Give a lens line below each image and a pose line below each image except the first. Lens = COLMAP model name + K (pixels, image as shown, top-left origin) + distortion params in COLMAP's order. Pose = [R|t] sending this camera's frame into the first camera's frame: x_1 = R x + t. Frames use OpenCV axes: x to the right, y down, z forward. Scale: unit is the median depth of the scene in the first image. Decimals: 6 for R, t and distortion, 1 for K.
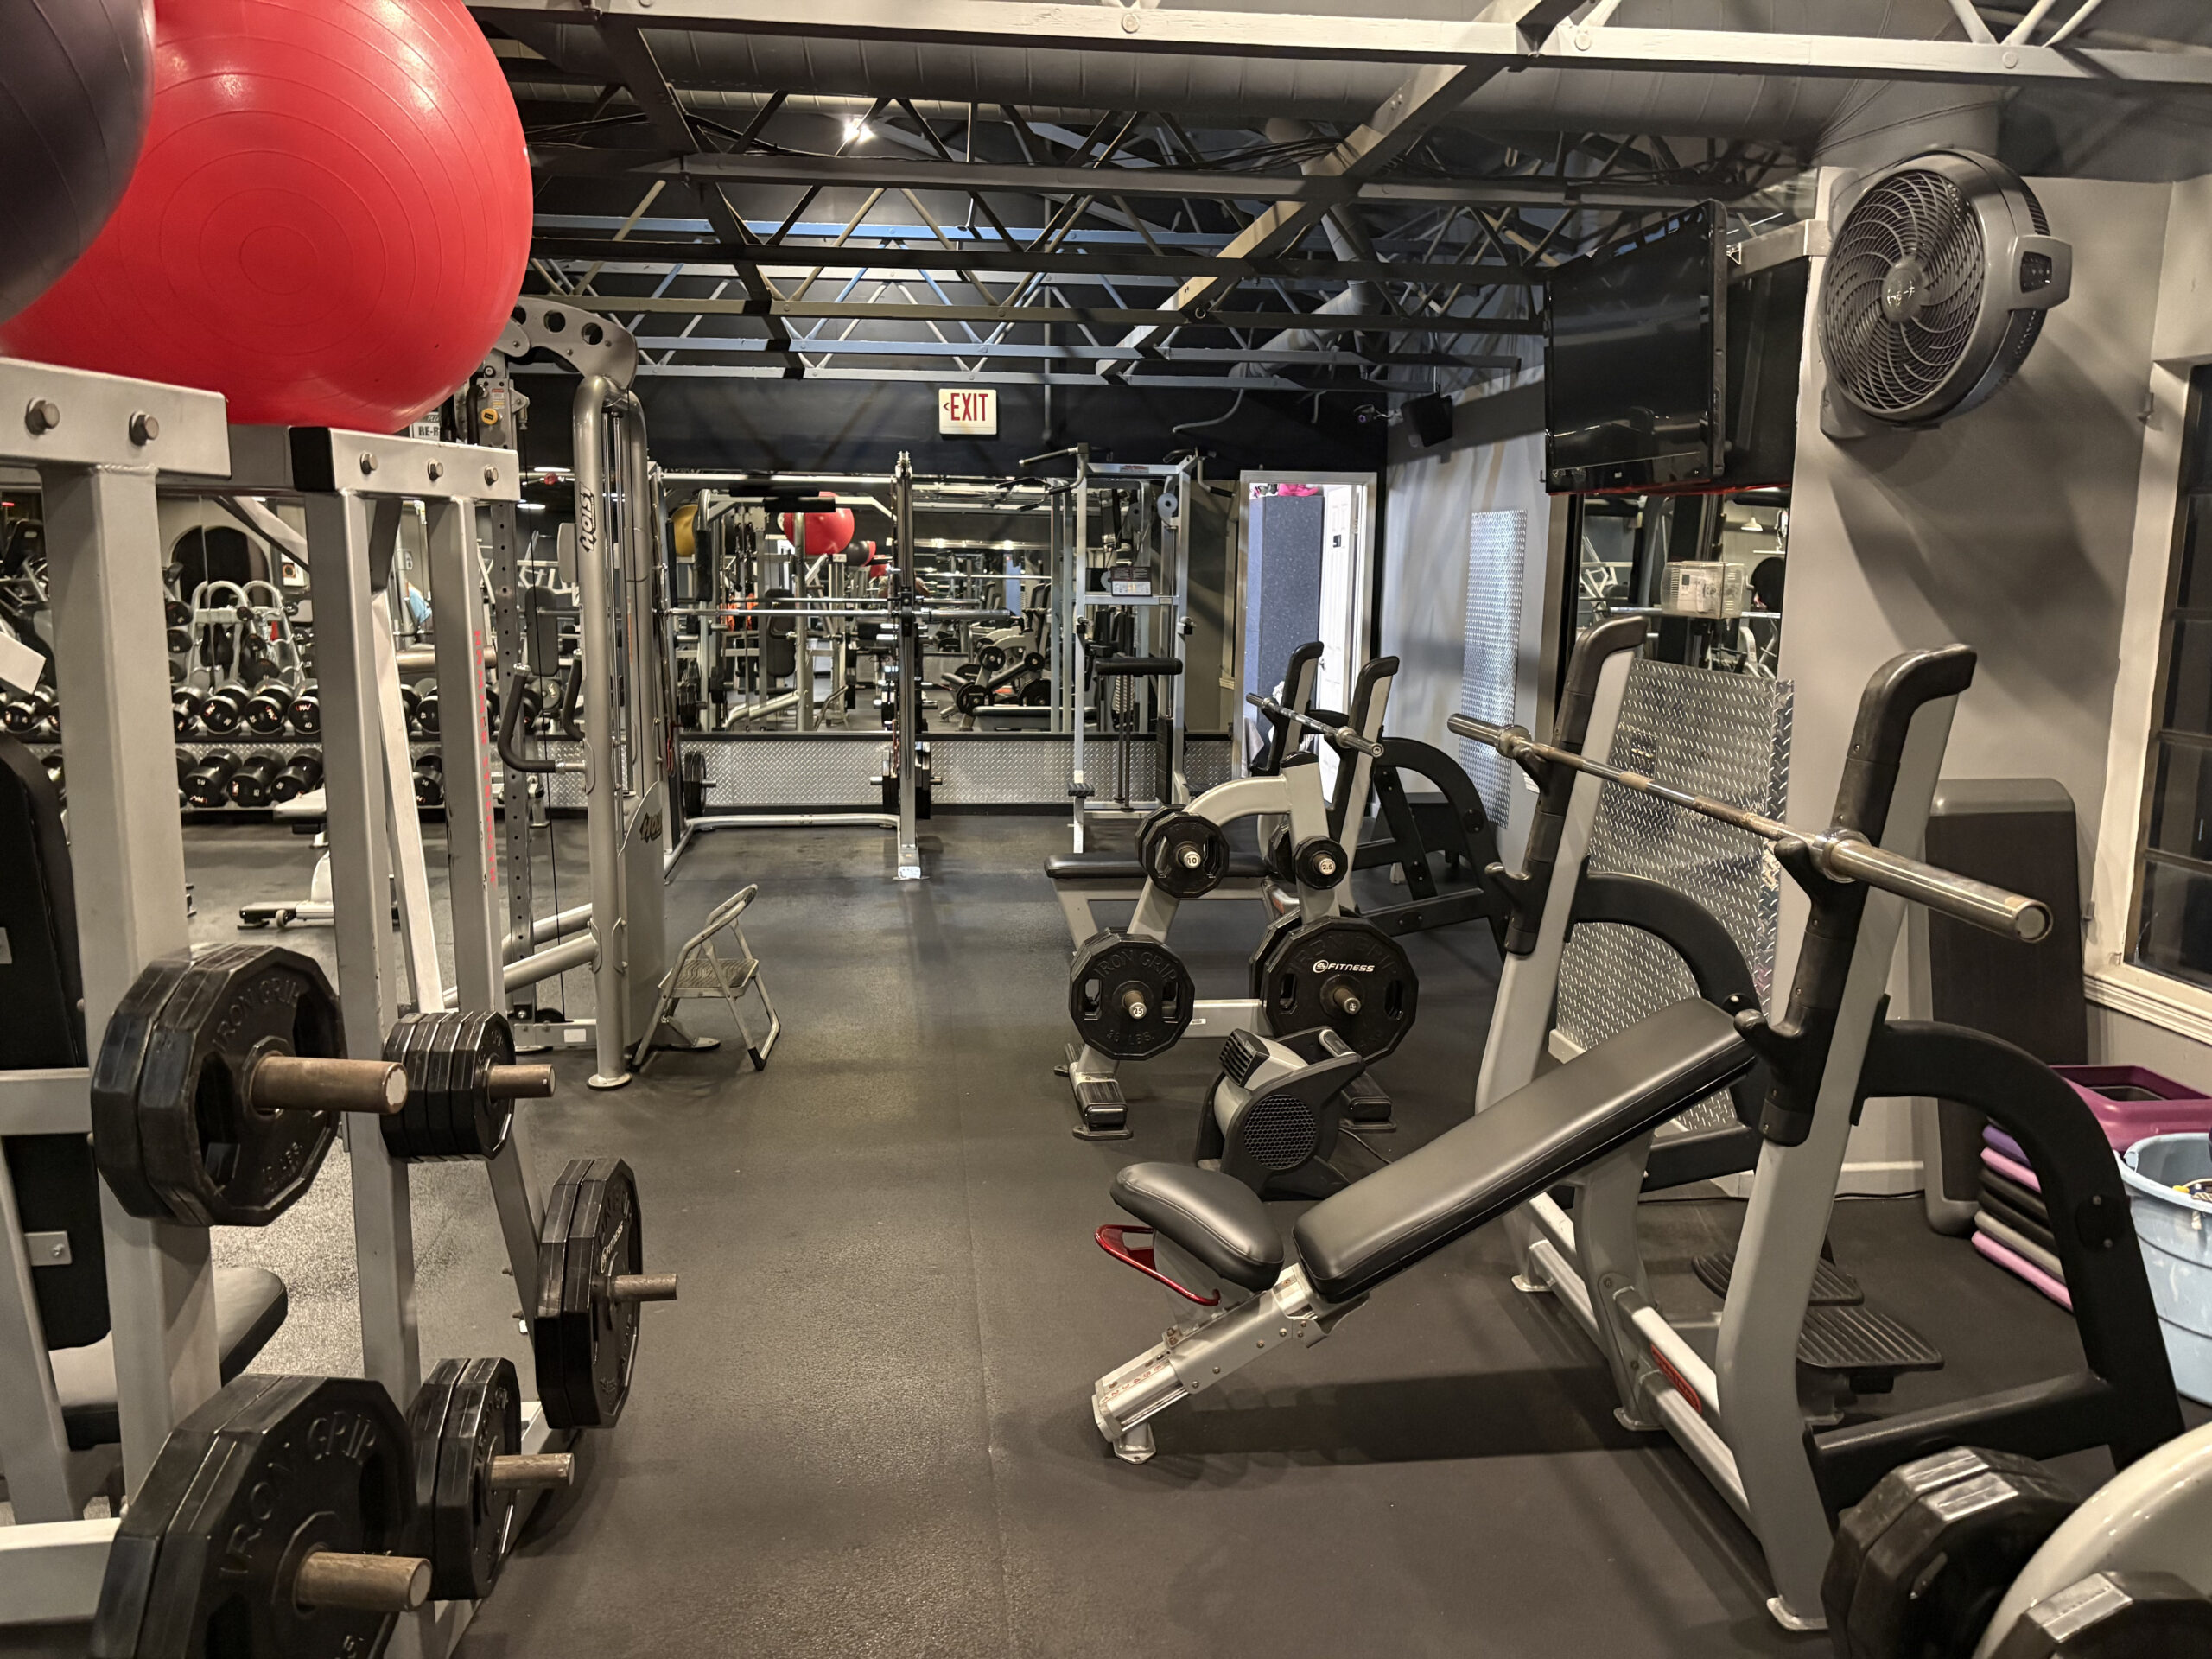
lens RADIAL K [[1670.4, 0, 1106.0], [0, 1670.4, 829.5], [0, 0, 1]] dist [0.115552, -0.090212]
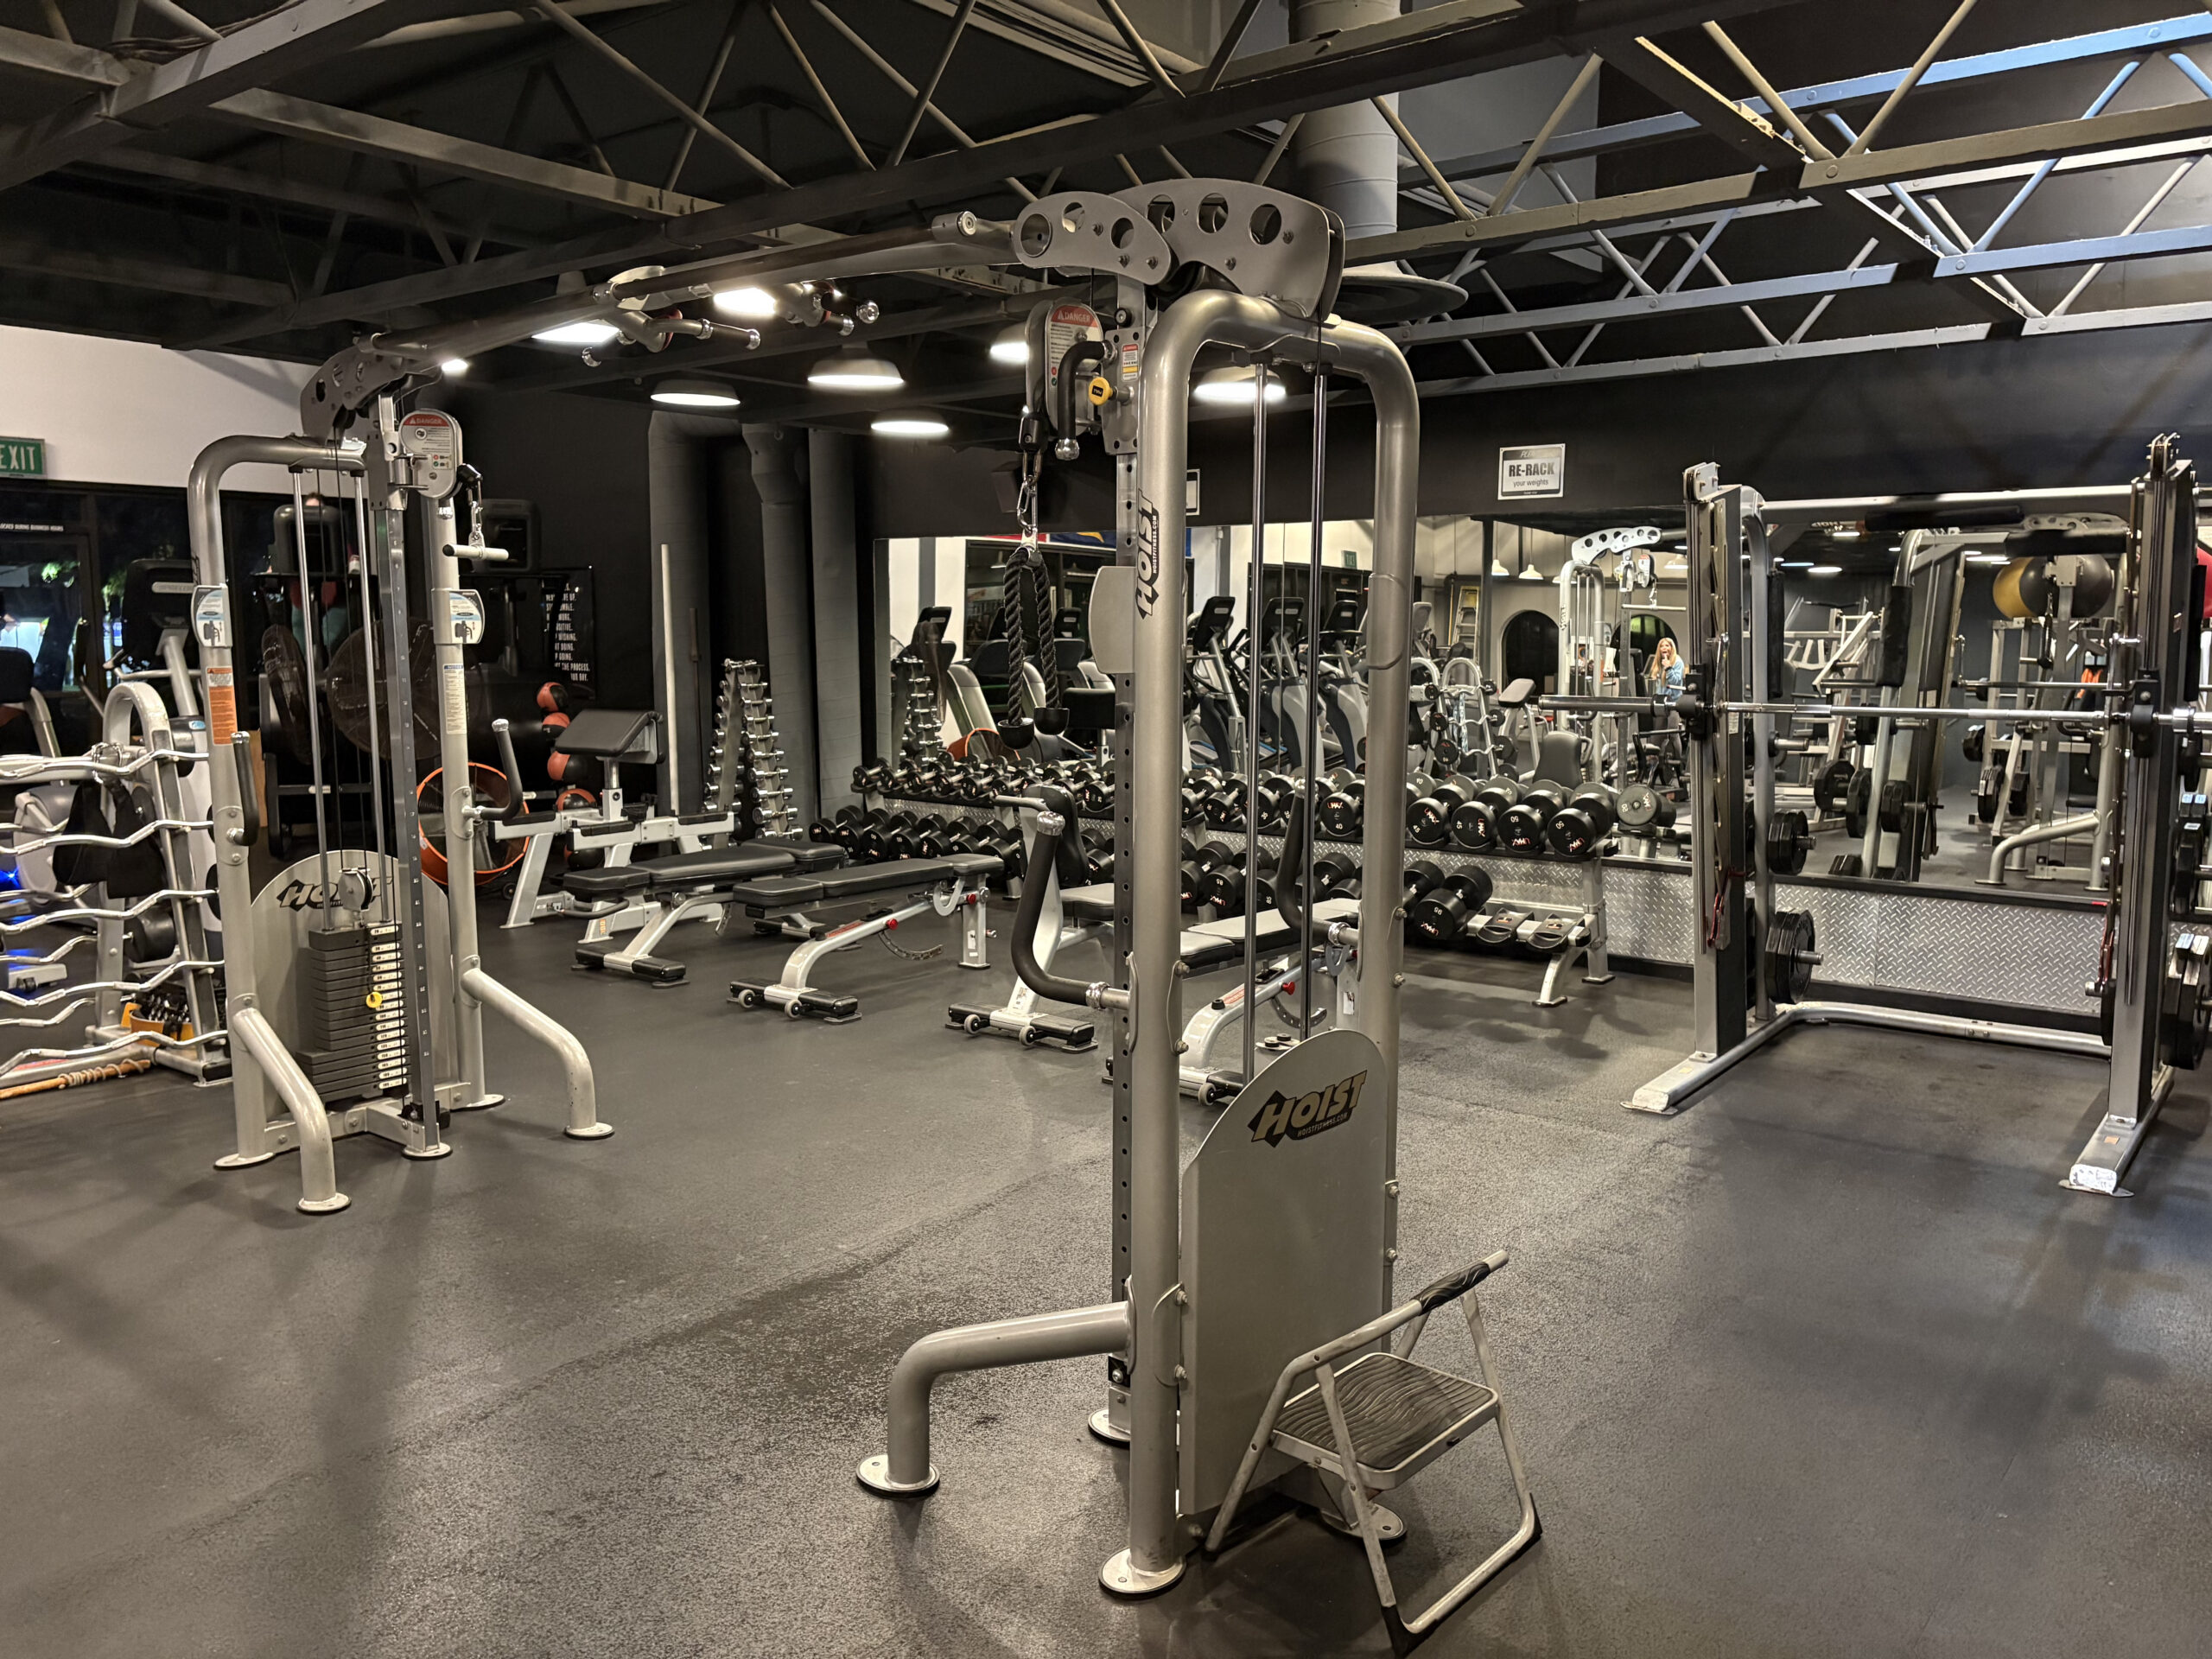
lens RADIAL K [[1653.7, 0, 1092.9], [0, 1653.7, 842.2], [0, 0, 1]] dist [0.040342, -0.050142]
pose [[0.697271, 0.088829, -0.711282, 0.033455], [-0.110756, 0.993726, 0.015529, -0.053213], [0.708199, 0.067951, 0.702735, 0.333703]]
